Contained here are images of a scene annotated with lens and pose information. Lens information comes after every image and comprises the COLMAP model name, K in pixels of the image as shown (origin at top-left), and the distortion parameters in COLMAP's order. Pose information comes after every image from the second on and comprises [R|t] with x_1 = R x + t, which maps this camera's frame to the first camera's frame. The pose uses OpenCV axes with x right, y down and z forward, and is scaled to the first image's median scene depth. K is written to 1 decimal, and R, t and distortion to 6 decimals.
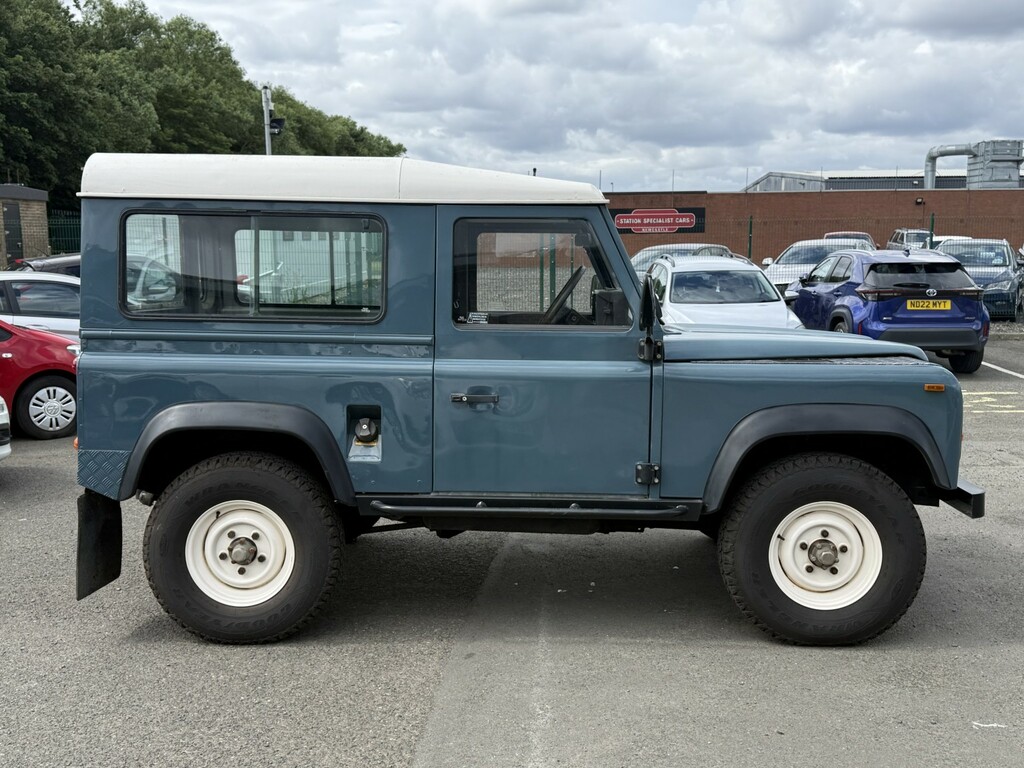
lens RADIAL K [[1011.3, 0, 512.6], [0, 1011.3, 385.5], [0, 0, 1]] dist [0.139296, -0.283026]
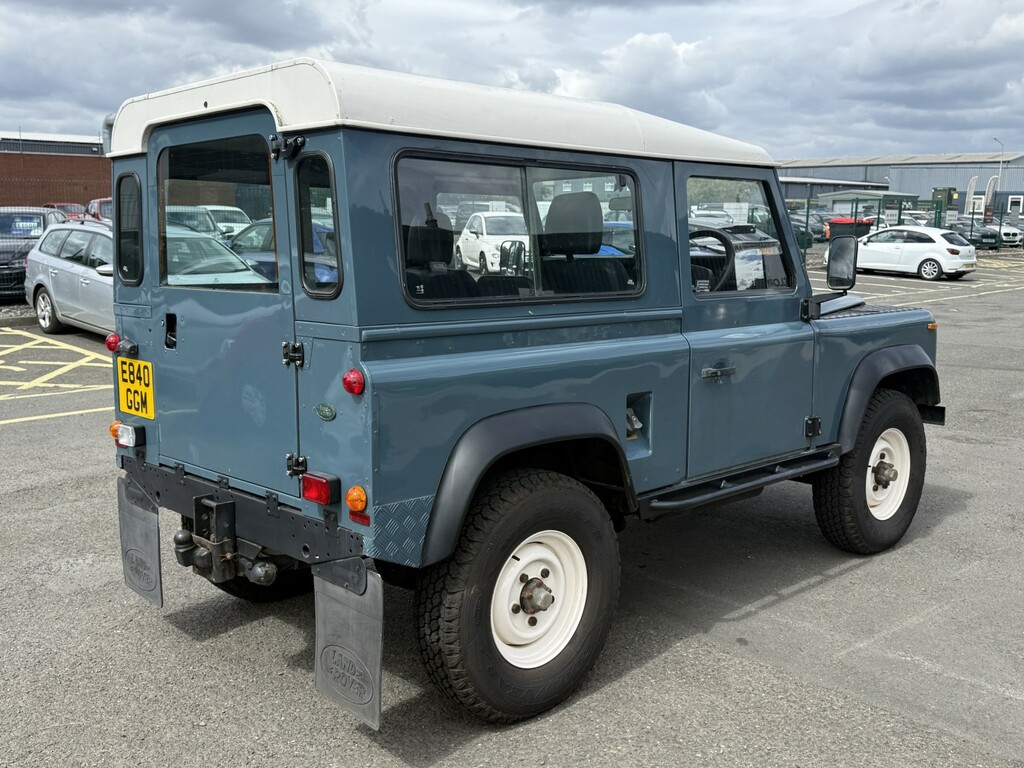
lens RADIAL K [[1011.3, 0, 512.6], [0, 1011.3, 385.5], [0, 0, 1]] dist [0.139296, -0.283026]
pose [[0.695230, -0.107997, 0.710628, -0.374957], [0.086709, 0.994029, 0.066237, -0.023985], [-0.713539, 0.015568, 0.700443, 0.212826]]
